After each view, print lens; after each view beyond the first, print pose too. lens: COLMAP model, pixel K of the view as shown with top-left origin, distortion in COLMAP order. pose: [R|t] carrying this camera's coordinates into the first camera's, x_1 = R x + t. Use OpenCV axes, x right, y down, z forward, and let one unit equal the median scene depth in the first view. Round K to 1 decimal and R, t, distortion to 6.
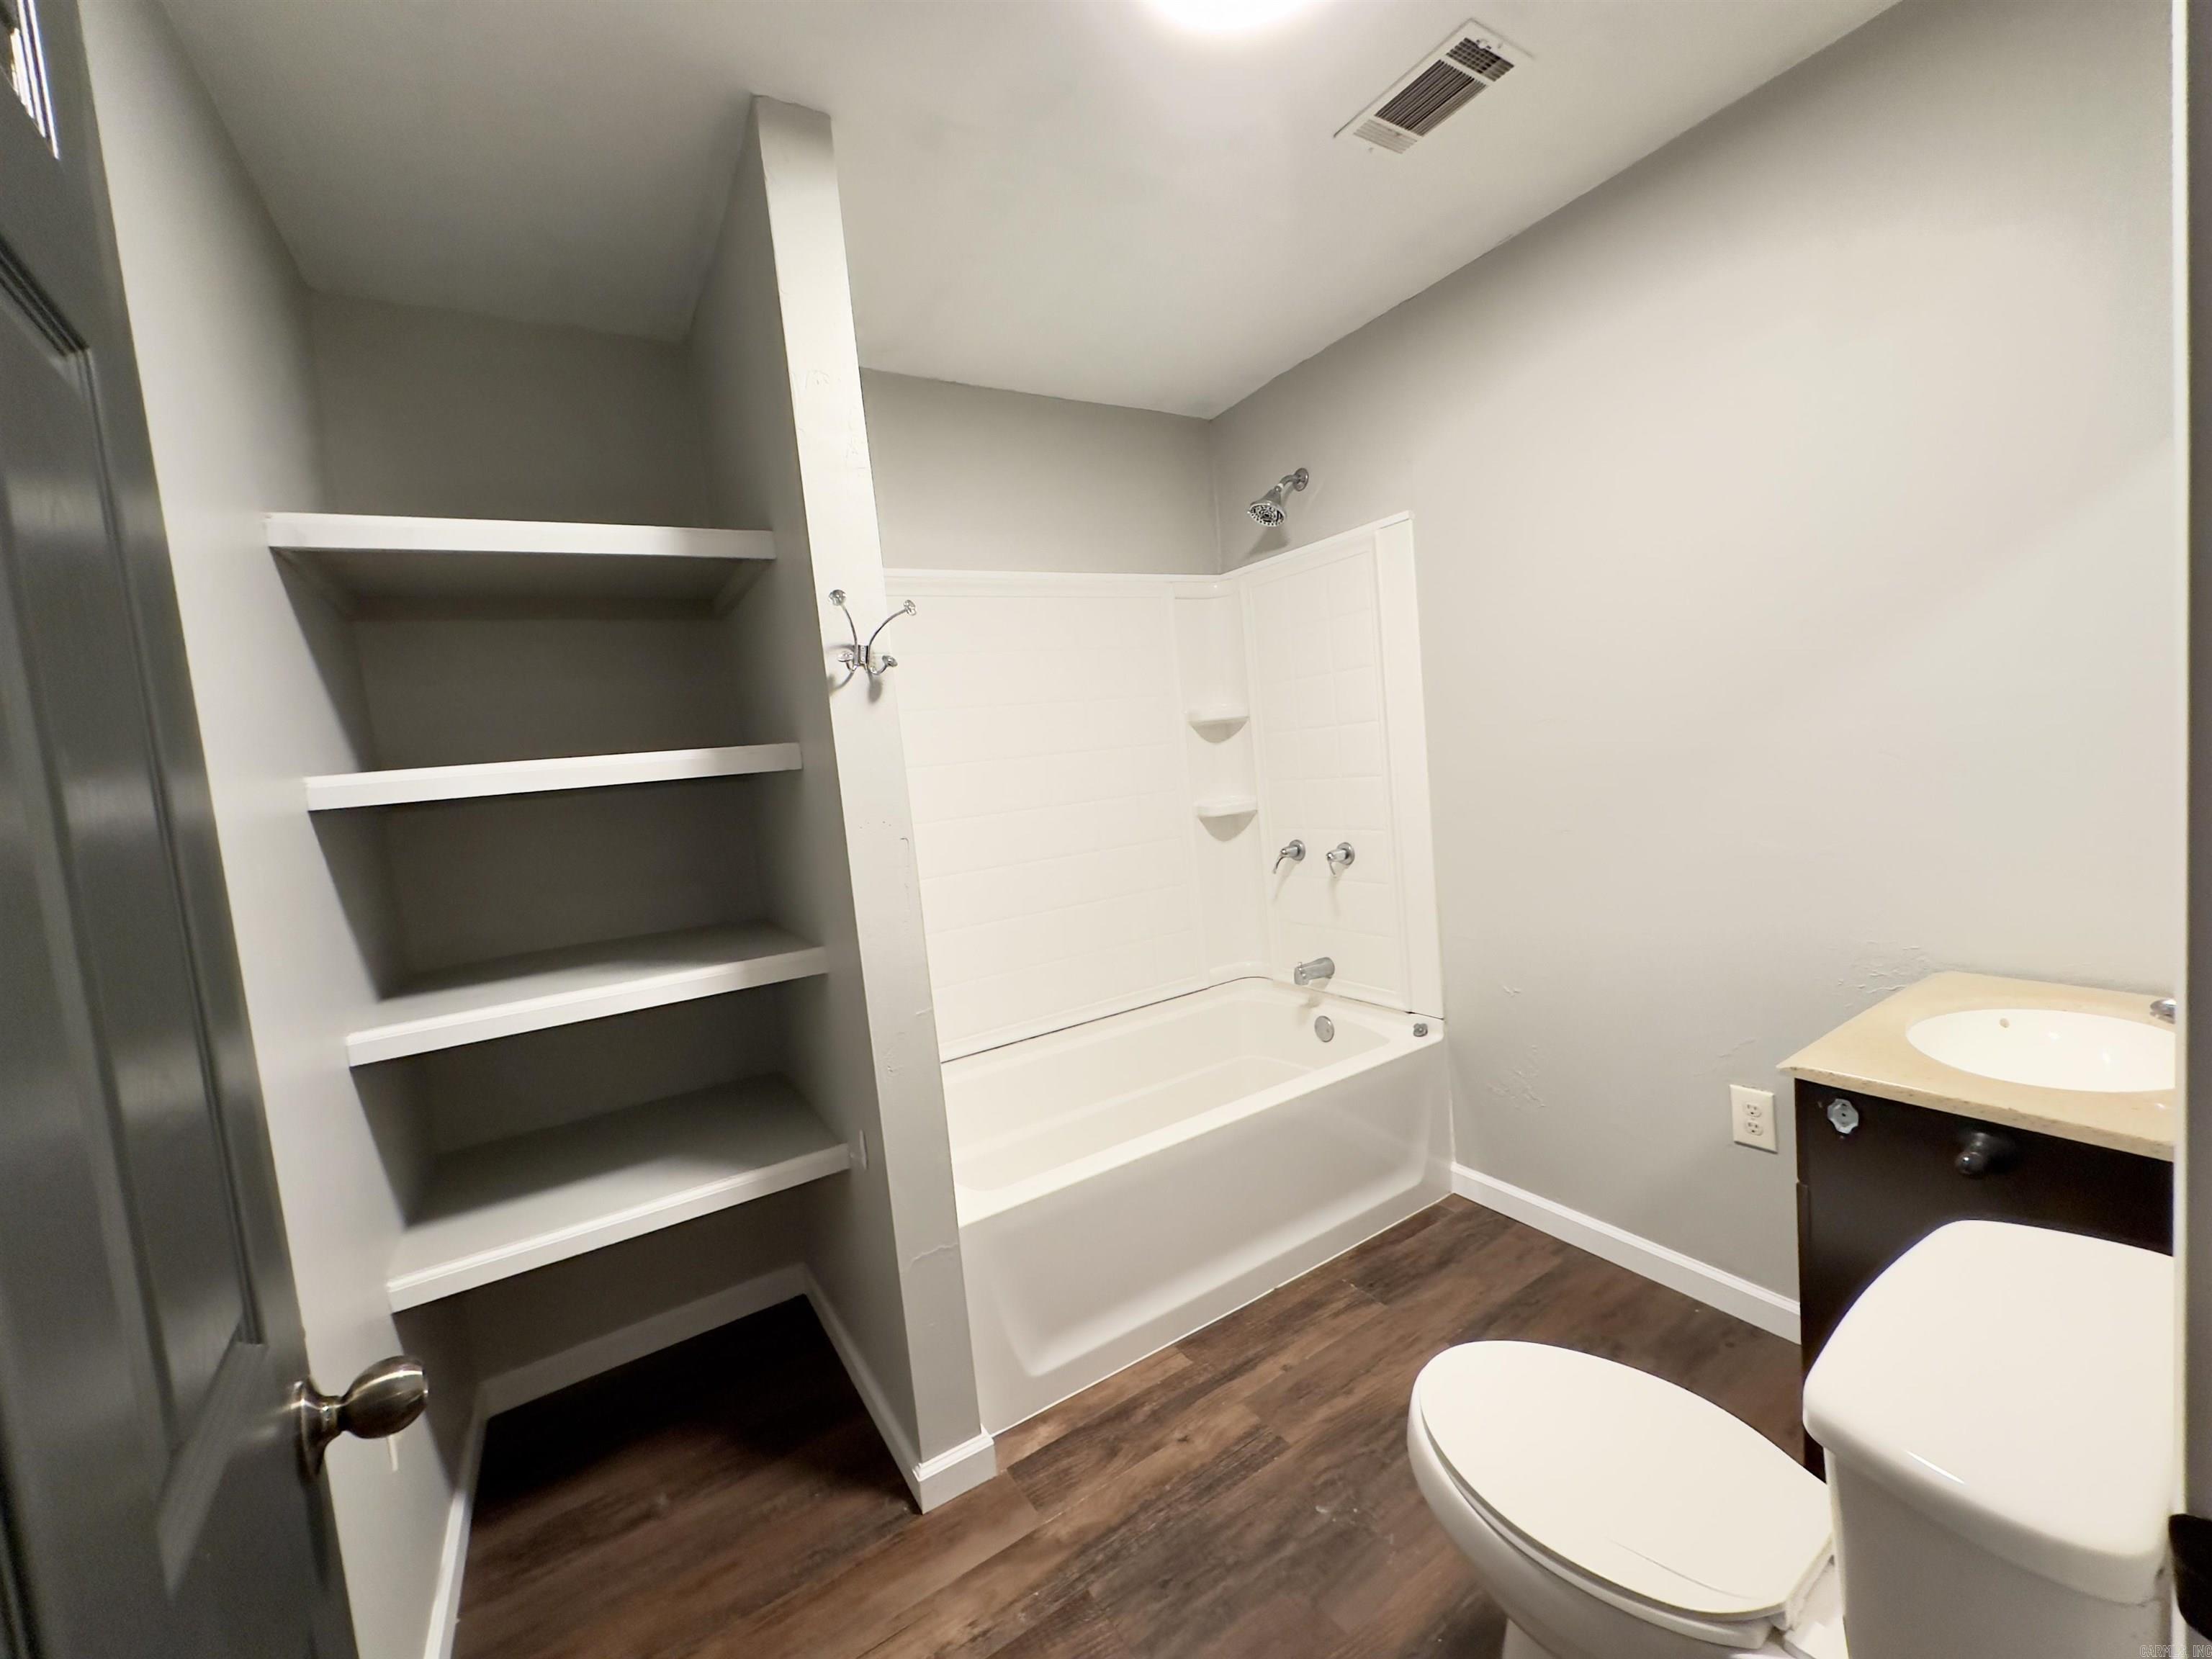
lens RADIAL K [[880.5, 0, 1112.0], [0, 880.5, 830.8], [0, 0, 1]] dist [-0.000250, 0.000152]
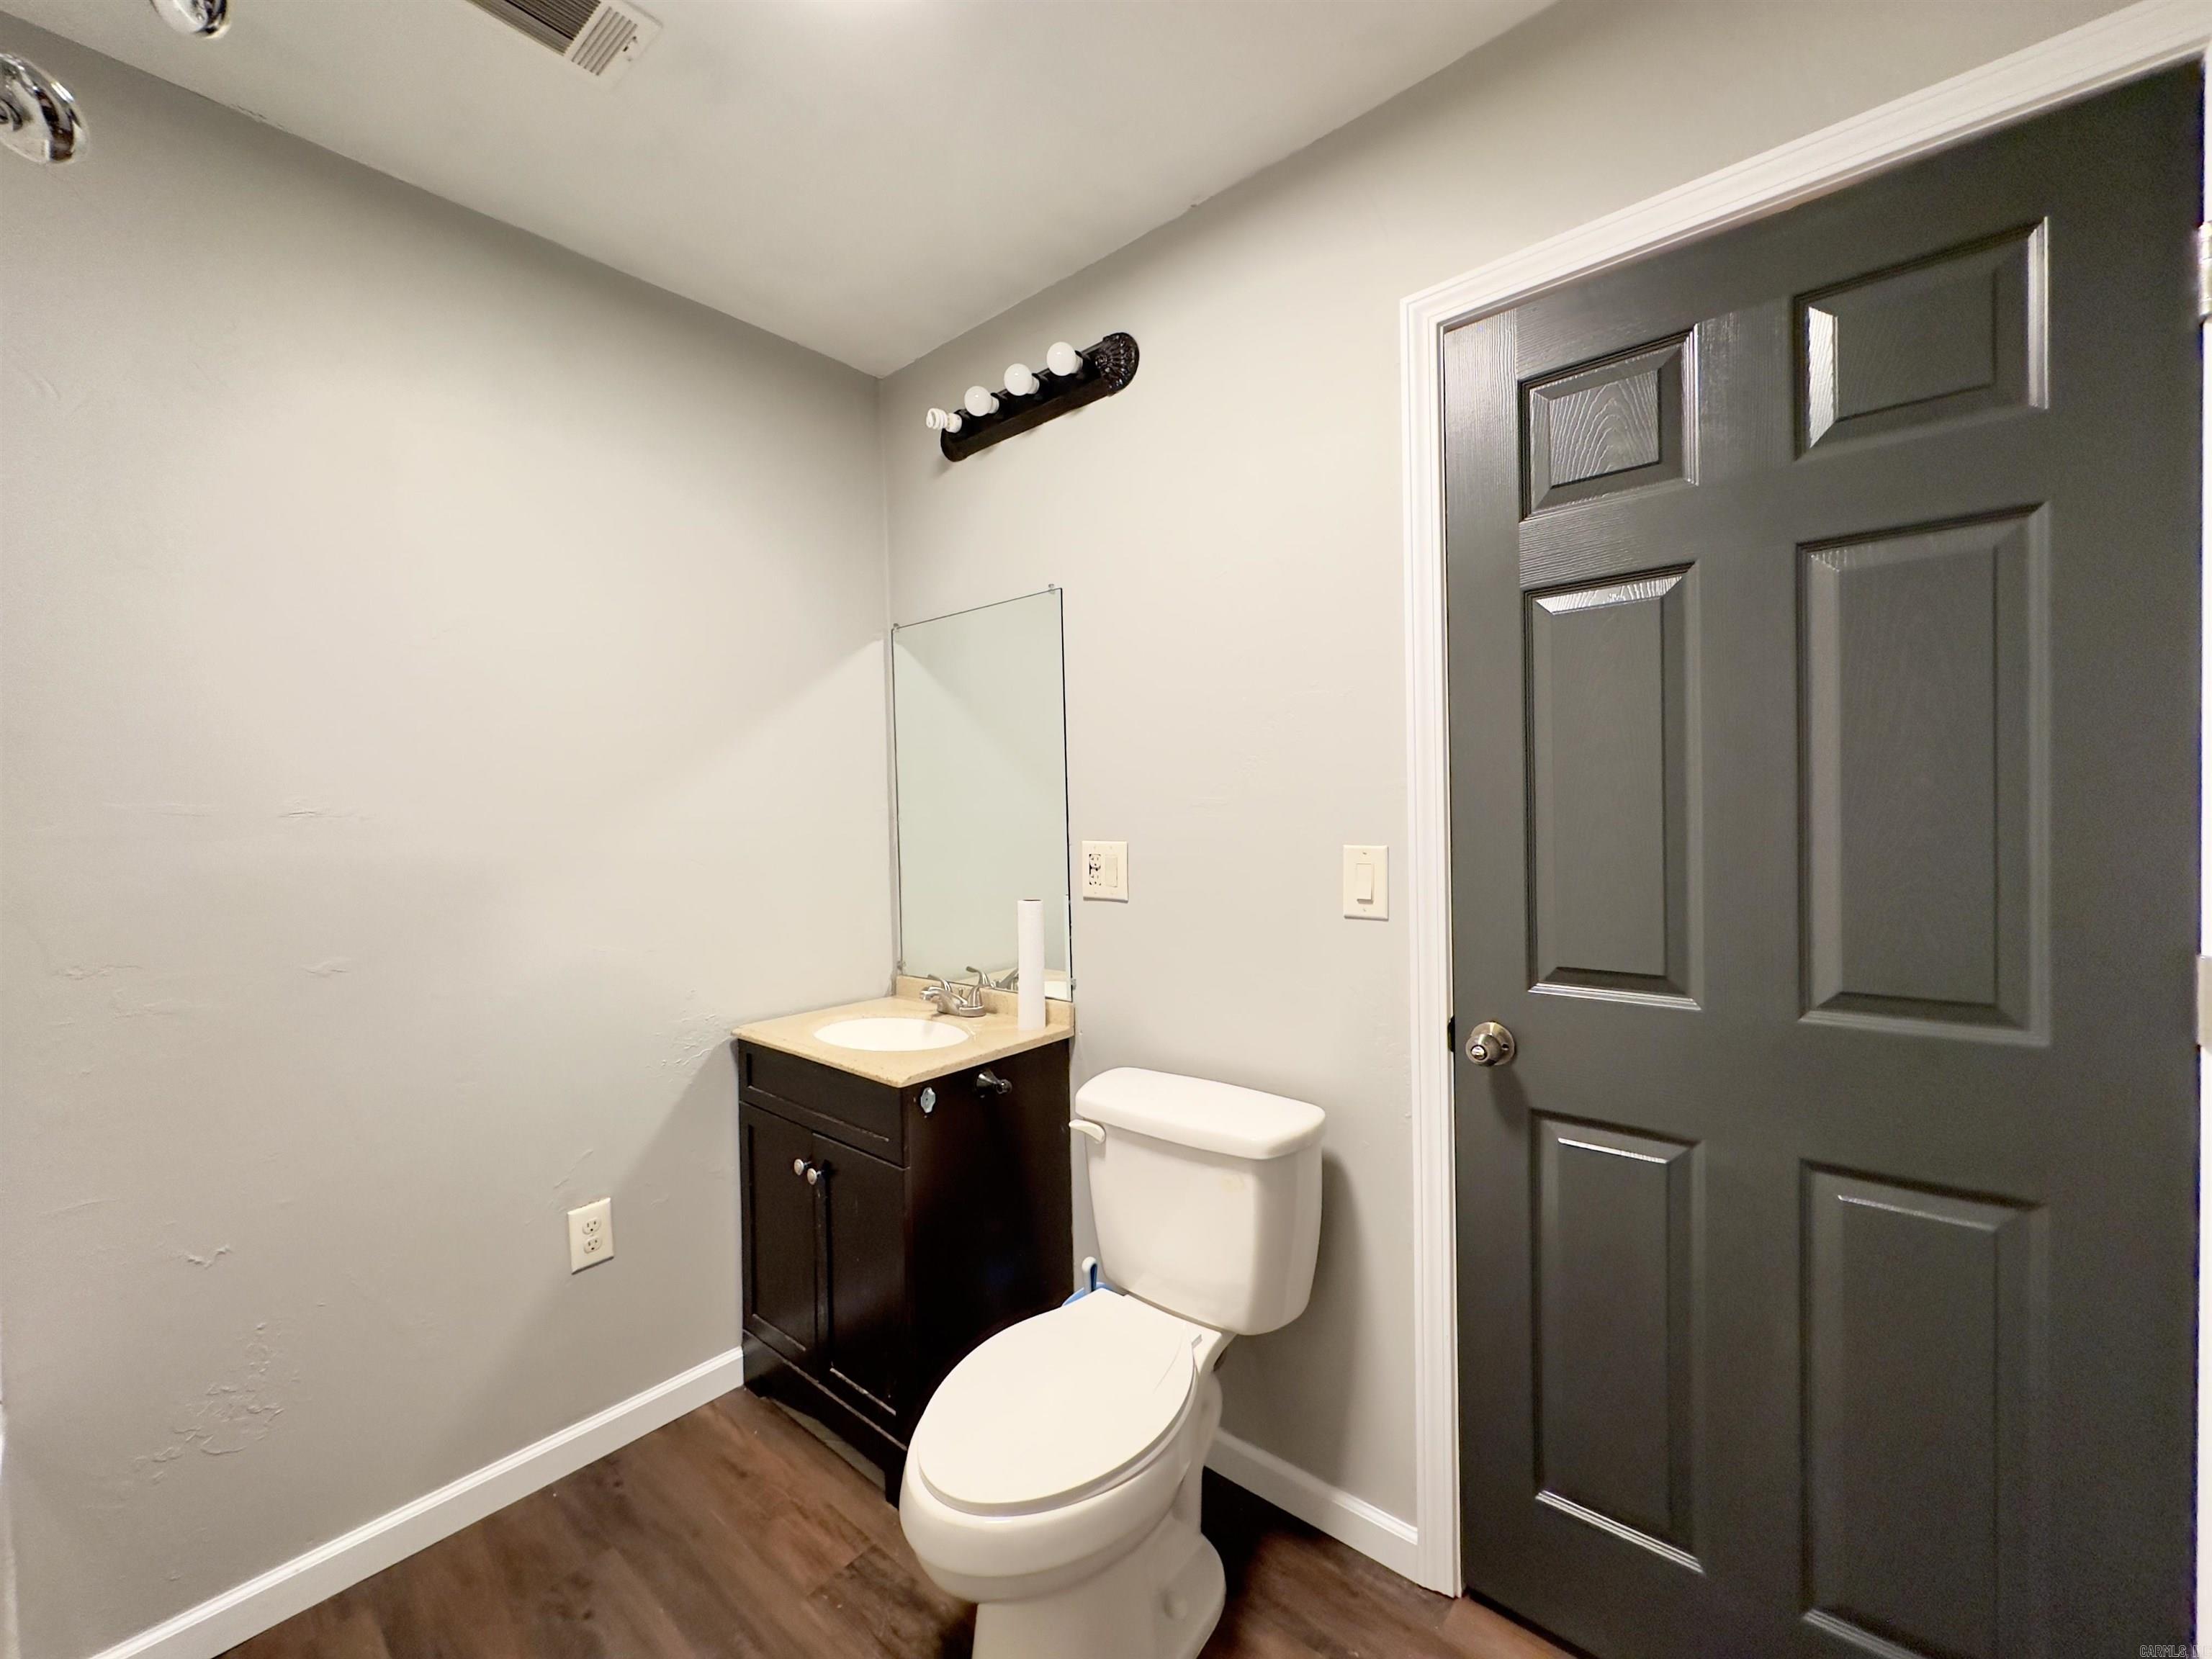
lens RADIAL K [[880.5, 0, 1102.6], [0, 880.5, 832.6], [0, 0, 1]] dist [-0.000250, 0.000152]
pose [[-0.289478, 0.082726, 0.953603, -0.406079], [0.124253, 0.991076, -0.048259, 0.003000], [-0.949086, 0.104519, -0.297173, 0.720194]]
